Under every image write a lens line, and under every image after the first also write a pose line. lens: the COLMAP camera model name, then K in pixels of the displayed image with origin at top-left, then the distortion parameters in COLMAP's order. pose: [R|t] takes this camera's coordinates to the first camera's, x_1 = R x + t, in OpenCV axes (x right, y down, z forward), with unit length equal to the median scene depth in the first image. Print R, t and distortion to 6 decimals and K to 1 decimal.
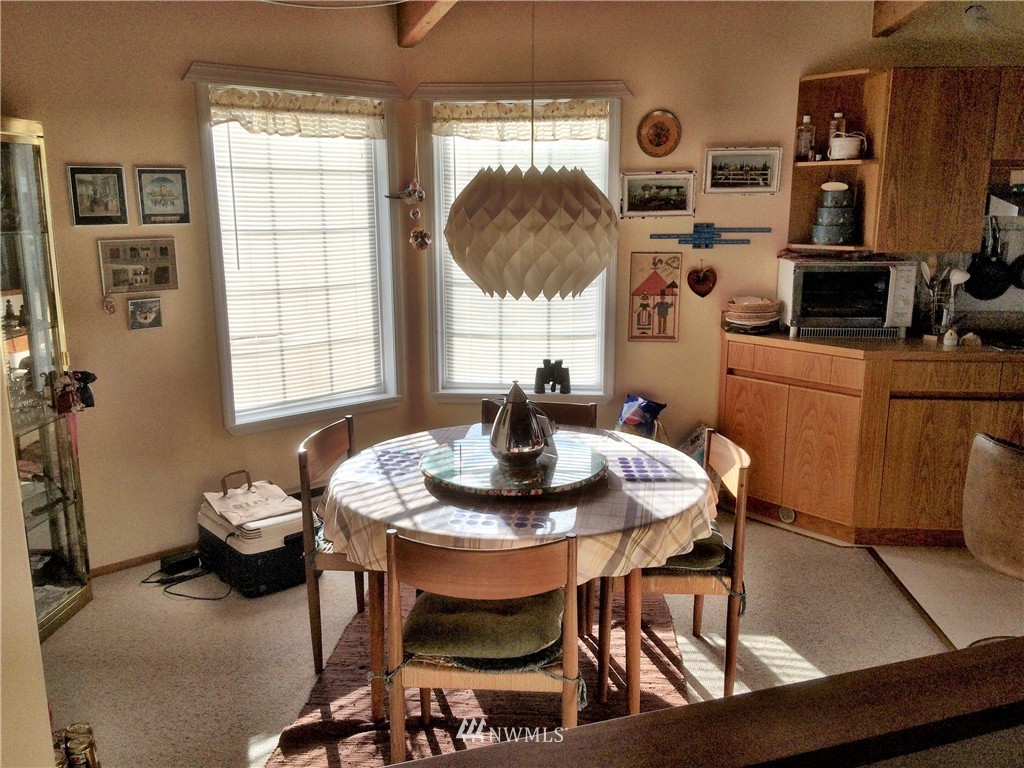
lens RADIAL K [[874.1, 0, 507.9], [0, 874.1, 386.5], [0, 0, 1]] dist [0.029931, -0.007513]
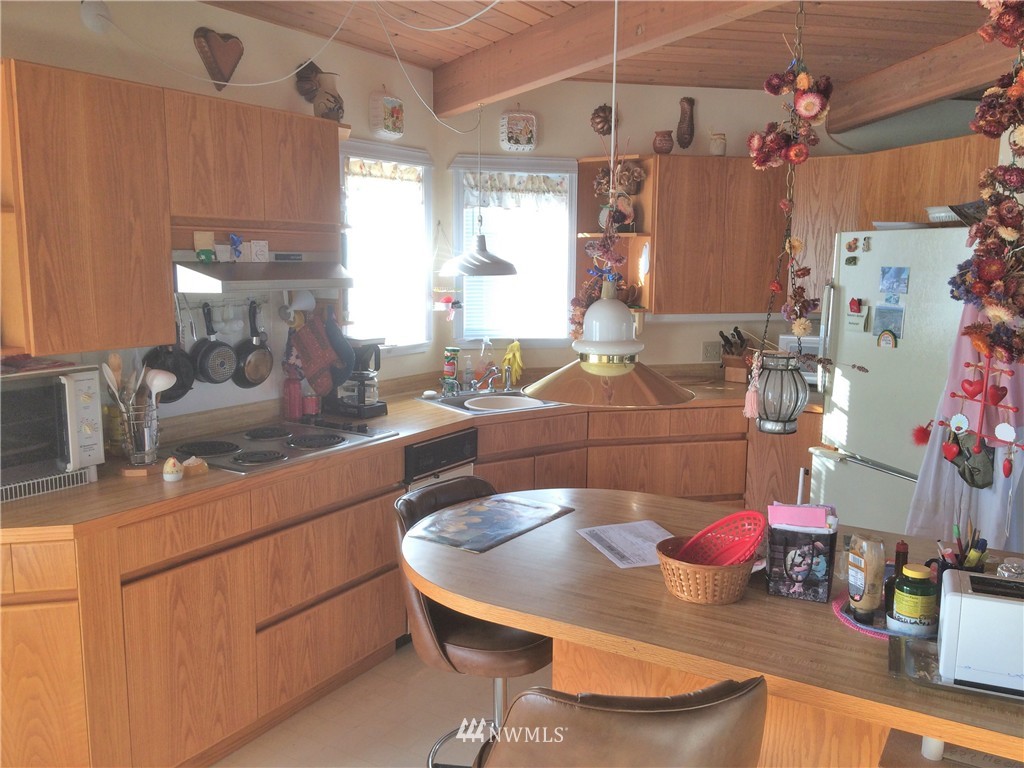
lens RADIAL K [[874.1, 0, 507.9], [0, 874.1, 386.5], [0, 0, 1]] dist [0.029931, -0.007513]
pose [[0.466941, -0.124612, 0.875465, 0.034295], [0.187735, 0.981423, 0.039563, -0.095612], [-0.864131, 0.145881, 0.481660, 0.429711]]
